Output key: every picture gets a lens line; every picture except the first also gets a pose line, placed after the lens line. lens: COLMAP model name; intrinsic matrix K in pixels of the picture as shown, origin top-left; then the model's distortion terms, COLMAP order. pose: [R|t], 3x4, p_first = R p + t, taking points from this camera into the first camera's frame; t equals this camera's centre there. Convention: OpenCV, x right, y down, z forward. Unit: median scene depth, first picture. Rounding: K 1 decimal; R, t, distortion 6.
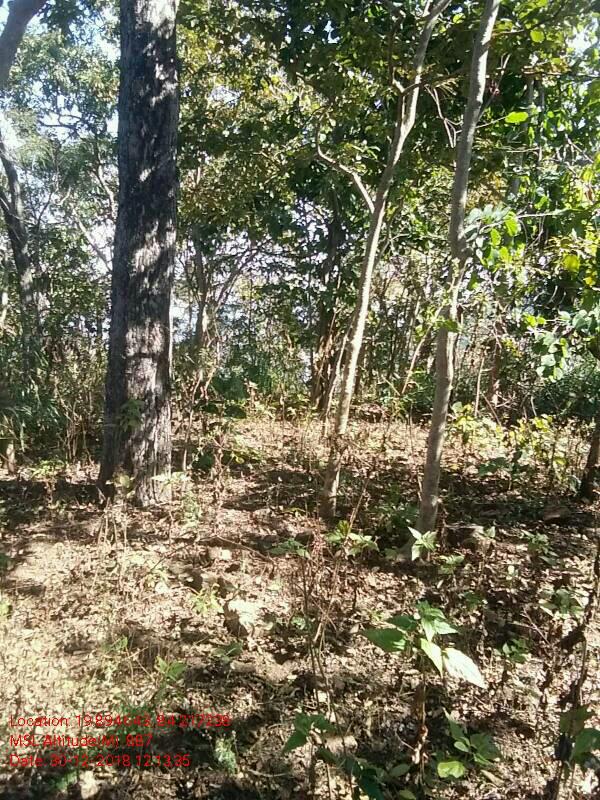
lens RADIAL K [[671.9, 0, 299.8], [0, 671.9, 398.1], [0, 0, 1]] dist [0.076994, -0.089018]
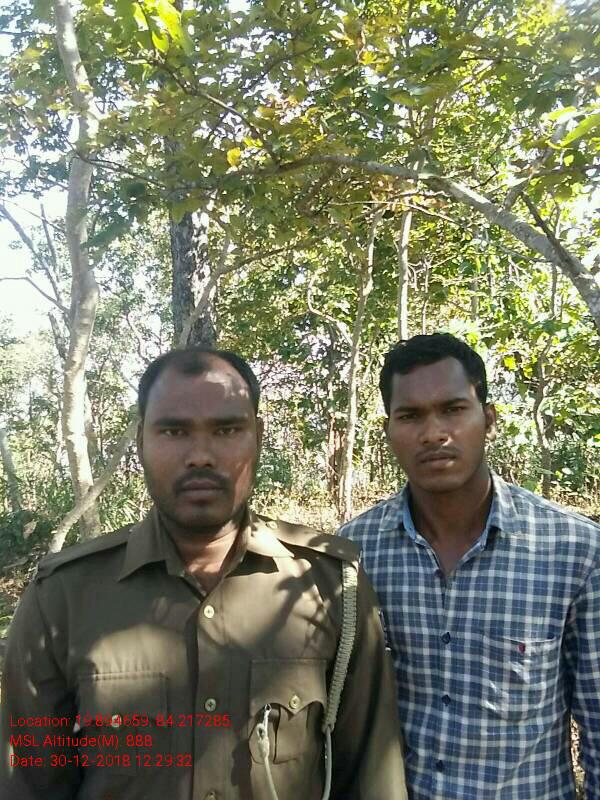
lens RADIAL K [[671.9, 0, 300.0], [0, 671.9, 401.0], [0, 0, 1]] dist [0.076994, -0.089018]
pose [[0.994766, -0.100466, -0.018652, 0.007446], [0.096390, 0.983194, -0.155046, 0.024133], [0.033916, 0.152437, 0.987731, -0.196619]]
